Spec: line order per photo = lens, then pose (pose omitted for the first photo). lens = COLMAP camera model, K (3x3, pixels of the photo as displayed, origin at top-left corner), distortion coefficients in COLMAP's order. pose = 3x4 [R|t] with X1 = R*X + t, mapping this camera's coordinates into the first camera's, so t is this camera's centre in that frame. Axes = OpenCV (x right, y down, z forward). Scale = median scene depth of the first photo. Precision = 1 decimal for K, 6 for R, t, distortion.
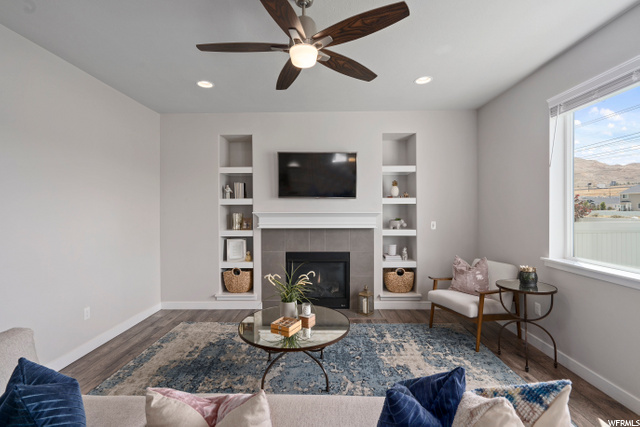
lens RADIAL K [[292.2, 0, 321.3], [0, 292.2, 211.1], [0, 0, 1]] dist [-0.001594, 0.002250]
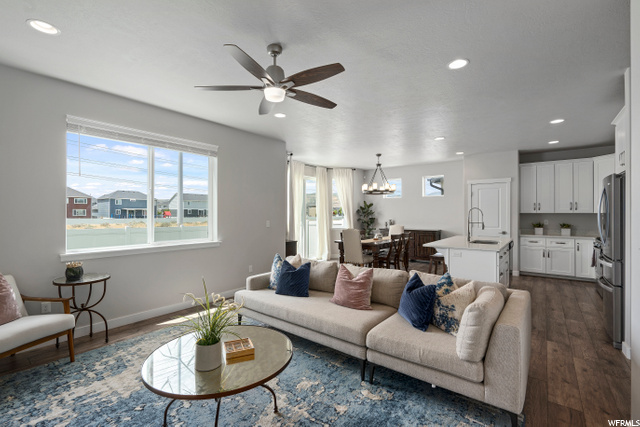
lens RADIAL K [[292.2, 0, 319.9], [0, 292.2, 211.3], [0, 0, 1]] dist [-0.001594, 0.002250]
pose [[-0.798864, 0.007451, 0.601465, -0.644271], [0.006975, 0.999971, -0.003124, 0.005954], [-0.601471, 0.001699, -0.798893, 1.223655]]
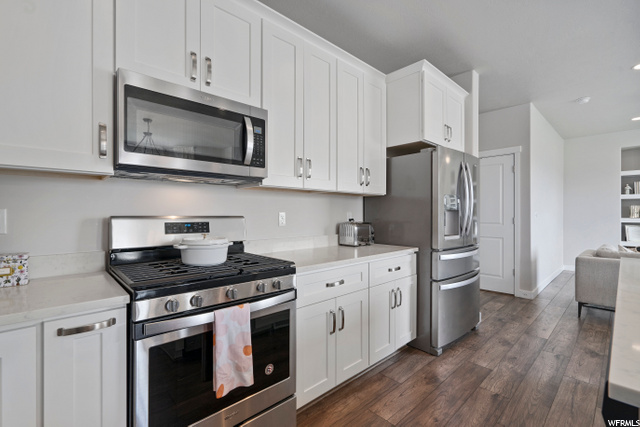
lens RADIAL K [[292.2, 0, 320.4], [0, 292.2, 214.5], [0, 0, 1]] dist [-0.001594, 0.002250]
pose [[0.695589, 0.003639, -0.718430, -0.492571], [-0.005894, 0.999982, -0.000641, 0.085095], [0.718415, 0.004680, 0.695599, -1.366387]]
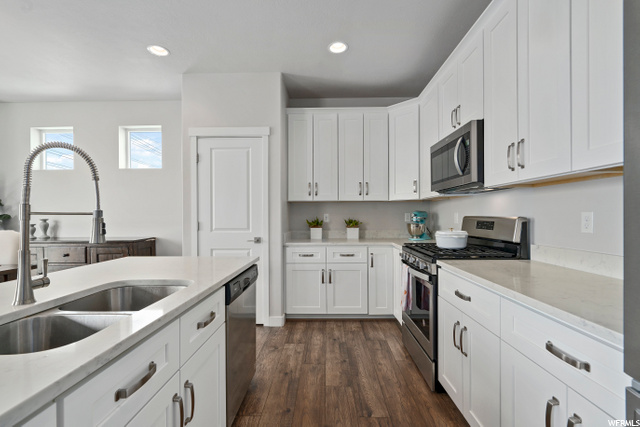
lens RADIAL K [[292.2, 0, 317.4], [0, 292.2, 215.4], [0, 0, 1]] dist [-0.001594, 0.002250]
pose [[-0.999839, 0.007659, 0.016222, -0.664324], [0.007733, 0.999960, 0.004526, 0.078867], [-0.016187, 0.004651, -0.999858, -0.342257]]
